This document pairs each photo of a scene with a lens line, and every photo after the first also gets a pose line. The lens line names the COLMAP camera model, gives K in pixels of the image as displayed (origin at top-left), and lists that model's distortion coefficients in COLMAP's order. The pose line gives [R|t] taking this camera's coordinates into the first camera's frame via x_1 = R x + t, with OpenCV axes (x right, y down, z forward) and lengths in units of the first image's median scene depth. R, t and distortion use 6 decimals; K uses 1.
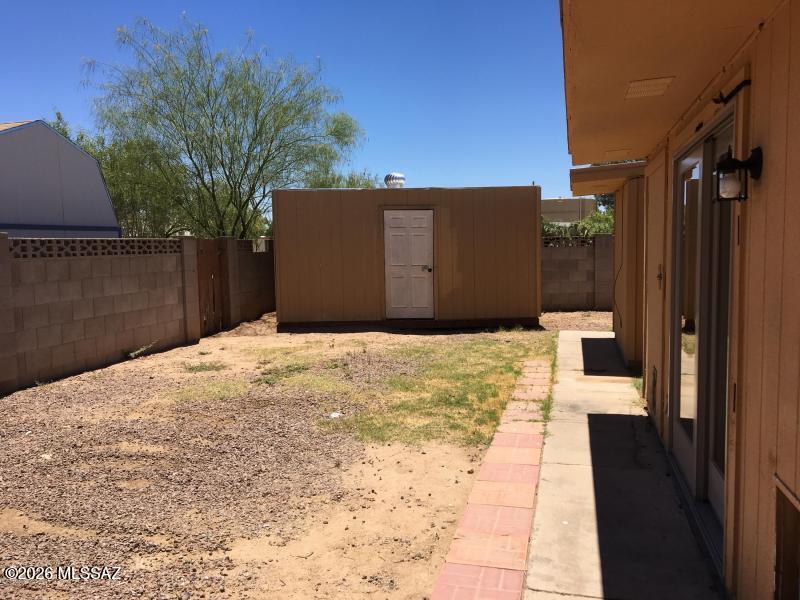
lens RADIAL K [[678.0, 0, 400.0], [0, 678.0, 300.0], [0, 0, 1]] dist [0.103198, -0.160287]
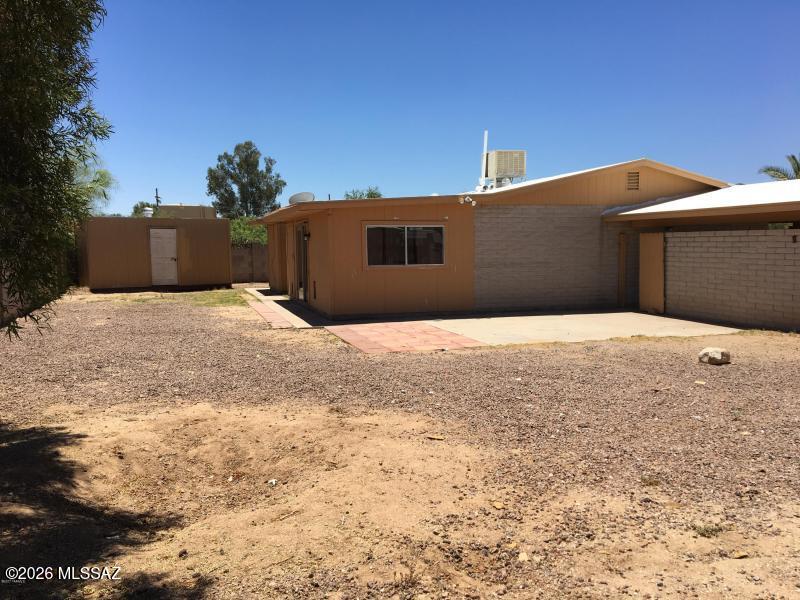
lens RADIAL K [[678.0, 0, 400.0], [0, 678.0, 300.0], [0, 0, 1]] dist [0.103198, -0.160287]
pose [[0.853980, -0.033829, 0.519205, -0.427849], [0.036714, 0.999315, 0.004725, 0.084503], [-0.519009, 0.015027, 0.854637, -0.999870]]
